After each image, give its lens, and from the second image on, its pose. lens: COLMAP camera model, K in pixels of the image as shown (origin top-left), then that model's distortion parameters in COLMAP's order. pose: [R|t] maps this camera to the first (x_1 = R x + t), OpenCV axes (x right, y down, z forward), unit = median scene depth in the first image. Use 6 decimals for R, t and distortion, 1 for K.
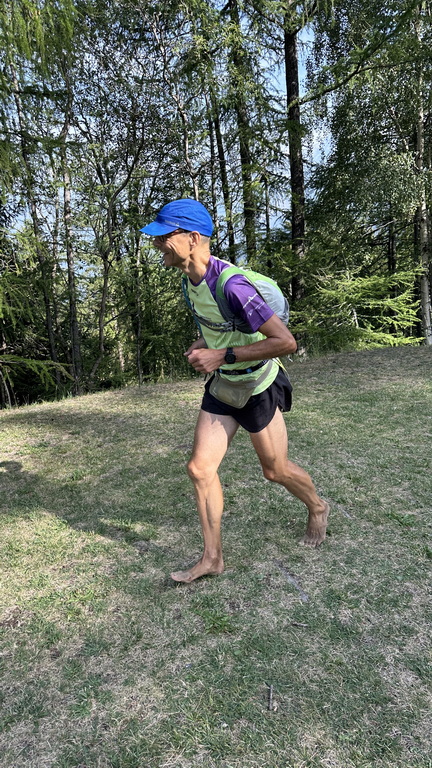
lens RADIAL K [[540.8, 0, 209.7], [0, 540.8, 387.7], [0, 0, 1]] dist [0.079292, -0.101976]
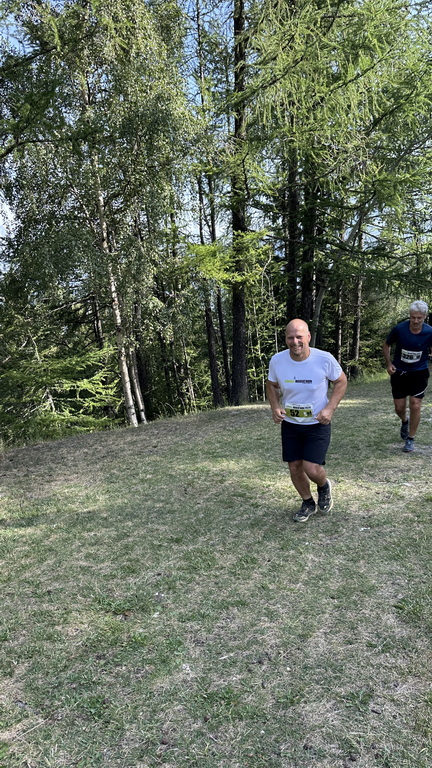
lens RADIAL K [[540.8, 0, 211.9], [0, 540.8, 389.4], [0, 0, 1]] dist [0.079292, -0.101976]
pose [[0.886806, -0.045551, 0.459891, 0.088605], [0.104339, 0.989171, -0.103220, -0.026563], [-0.450209, 0.139520, 0.881956, 0.072584]]
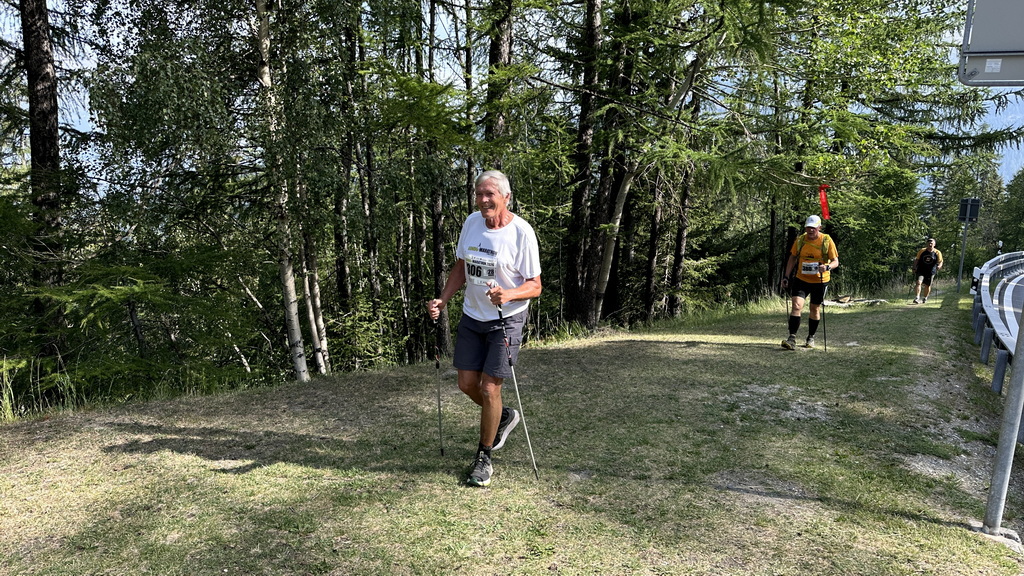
lens RADIAL K [[721.1, 0, 507.8], [0, 721.1, 300.8], [0, 0, 1]] dist [0.079292, -0.101976]
pose [[0.877420, 0.019754, 0.479316, 0.243588], [0.039411, 0.992806, -0.113062, -0.063092], [-0.478101, 0.118093, 0.870330, 0.216521]]
